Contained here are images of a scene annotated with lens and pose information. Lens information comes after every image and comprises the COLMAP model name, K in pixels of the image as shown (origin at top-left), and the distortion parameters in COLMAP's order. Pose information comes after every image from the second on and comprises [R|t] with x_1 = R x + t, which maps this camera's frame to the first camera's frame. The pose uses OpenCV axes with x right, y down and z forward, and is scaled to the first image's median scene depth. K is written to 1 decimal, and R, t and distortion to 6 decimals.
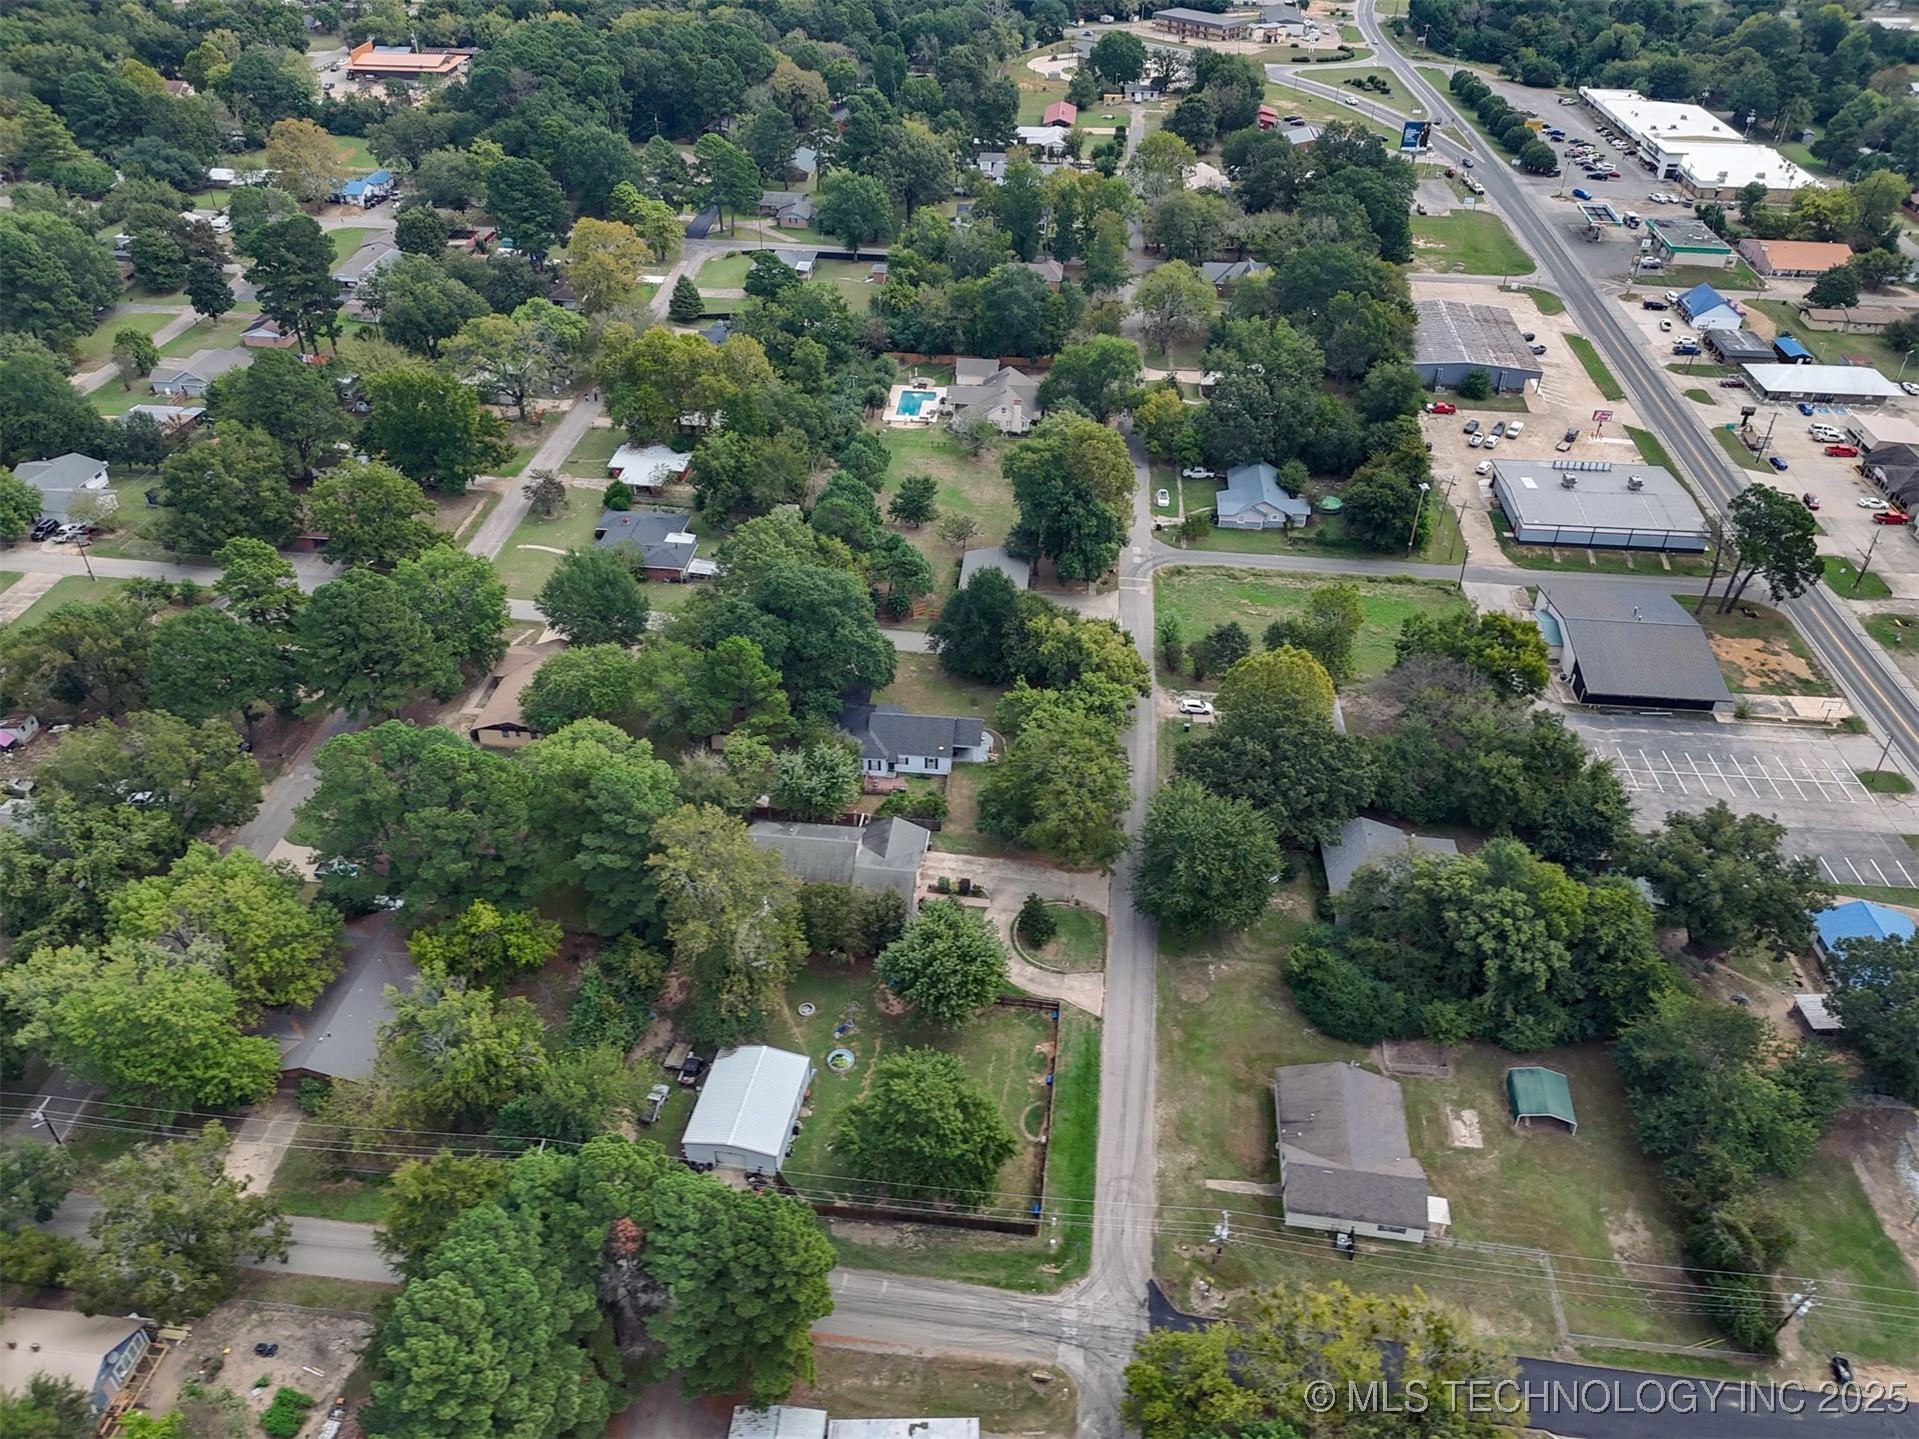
lens RADIAL K [[1444.0, 0, 961.7], [0, 1444.0, 681.8], [0, 0, 1]] dist [0.057079, -0.048141]
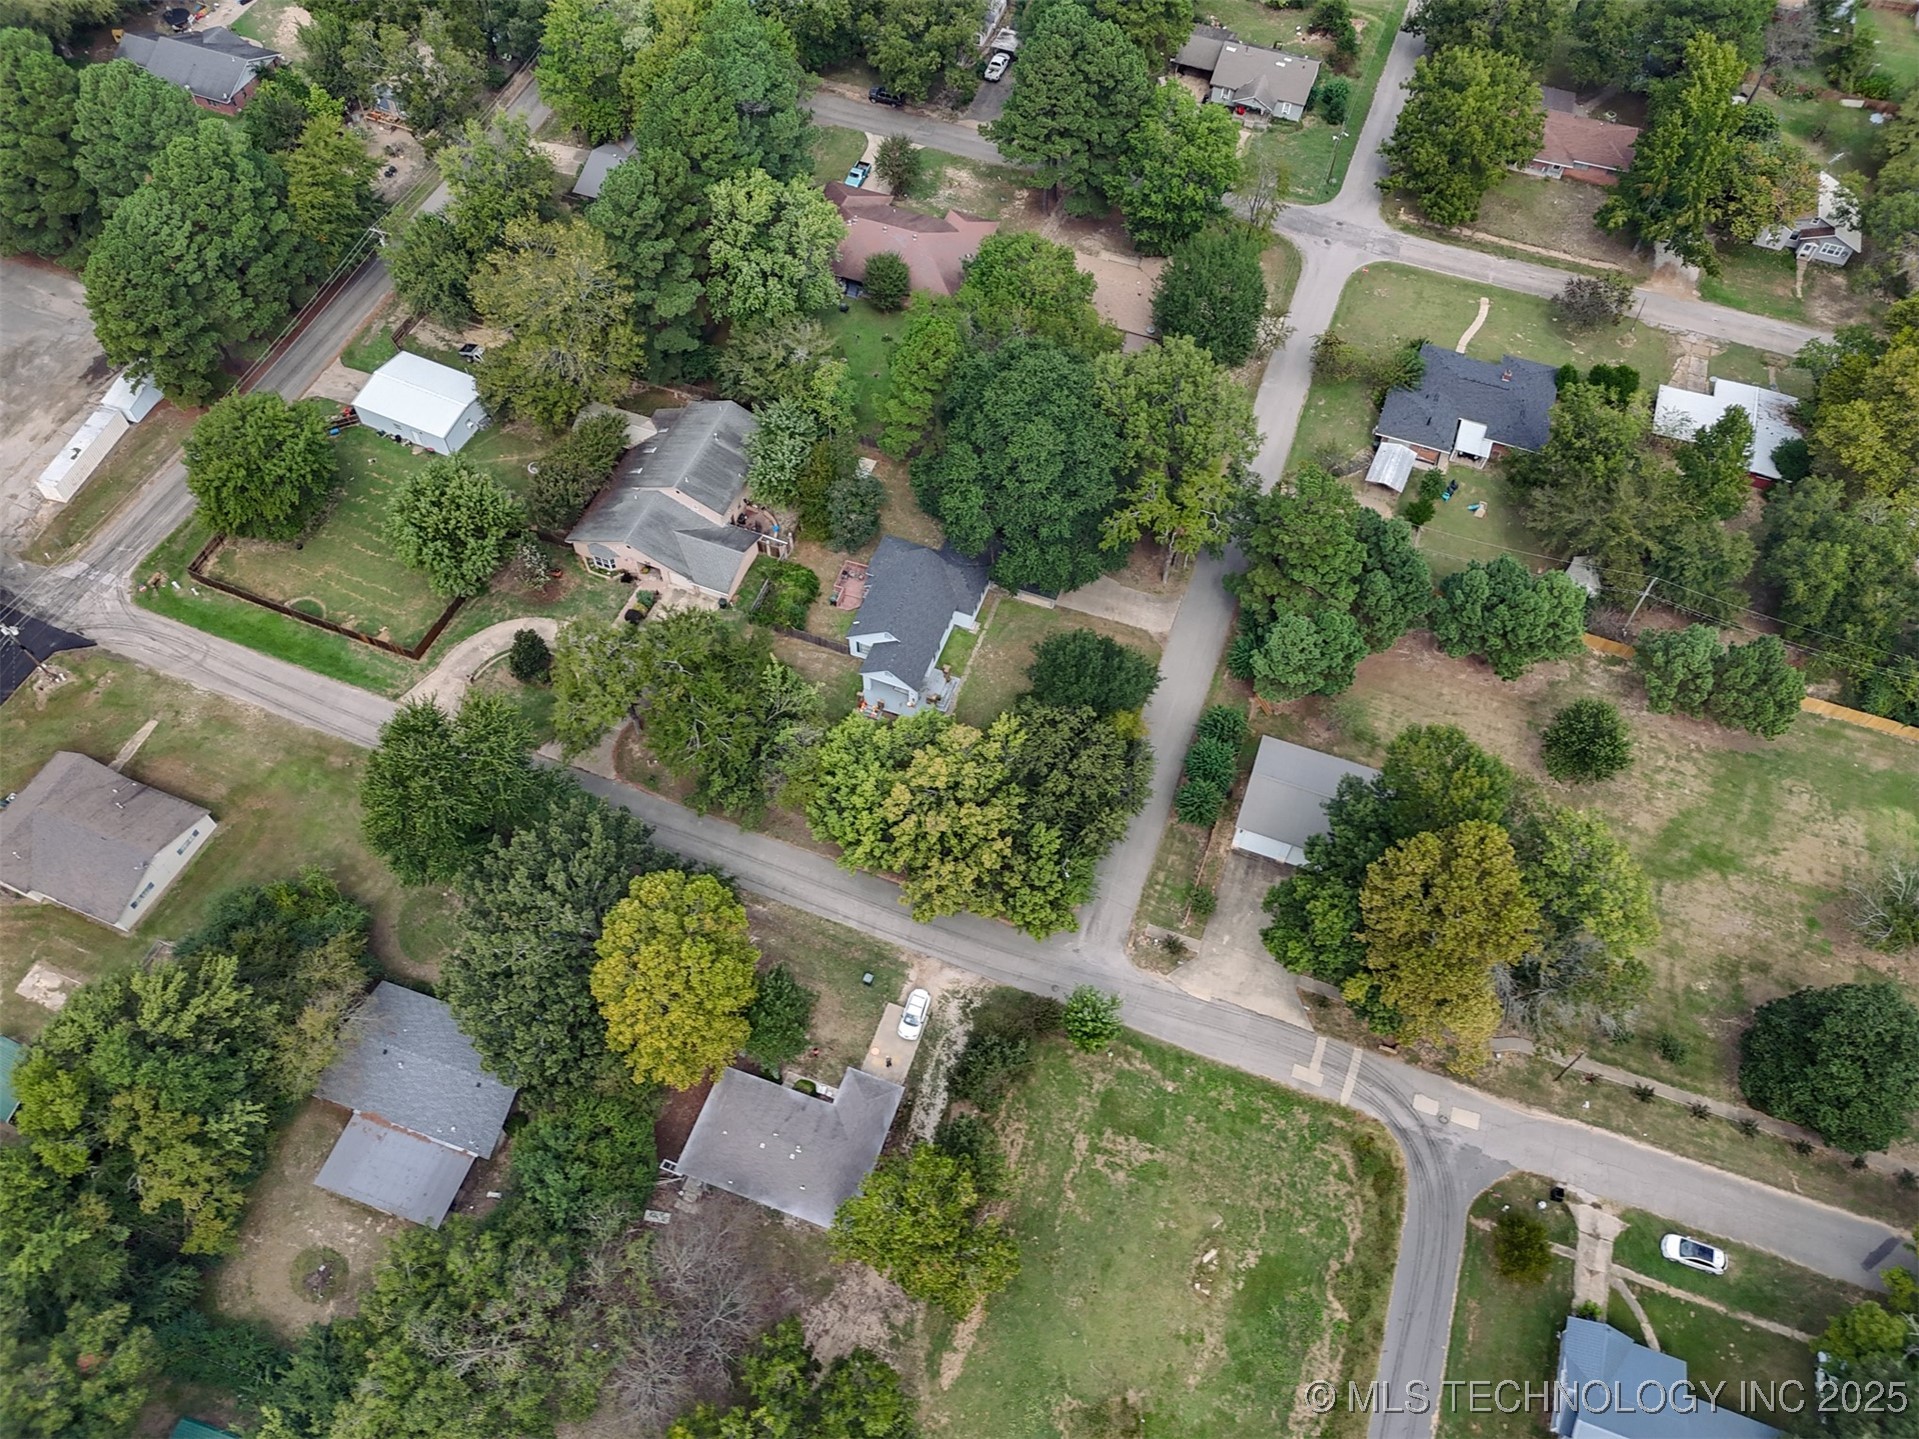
lens RADIAL K [[1444.0, 0, 961.7], [0, 1444.0, 681.8], [0, 0, 1]] dist [0.057079, -0.048141]
pose [[-0.251521, 0.789596, -0.559710, 0.546720], [-0.564779, 0.349890, 0.747396, -0.703157], [0.785978, 0.504099, 0.357943, 1.014281]]
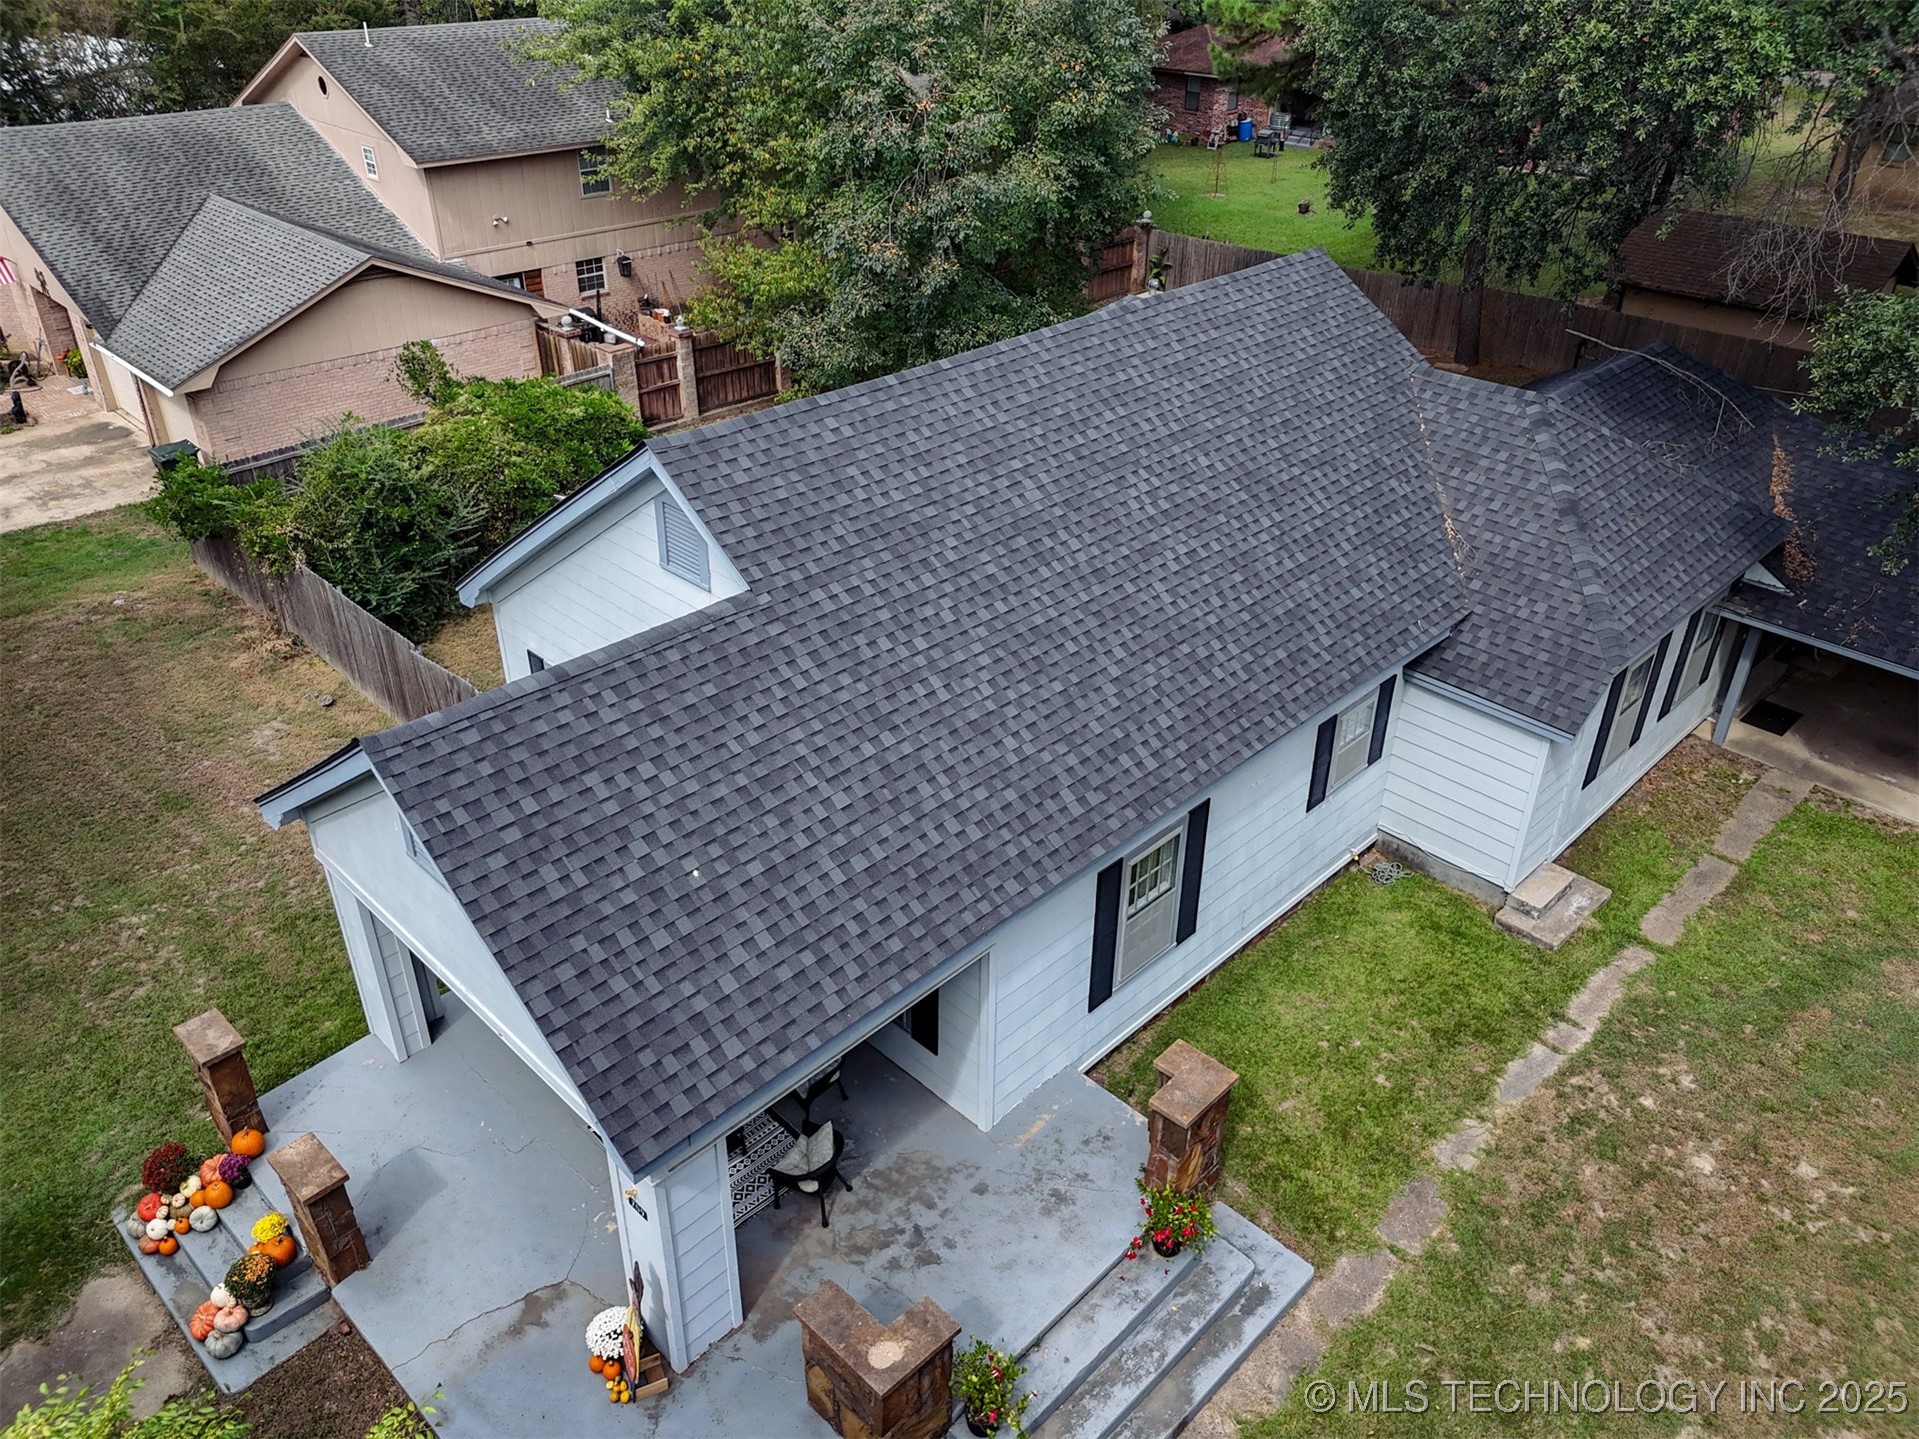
lens RADIAL K [[1444.0, 0, 961.7], [0, 1444.0, 681.8], [0, 0, 1]] dist [0.057079, -0.048141]
pose [[-0.632403, 0.385784, -0.671742, 0.049426], [-0.438259, 0.536856, 0.720912, -0.035608], [0.638745, 0.750304, -0.170436, 1.342509]]
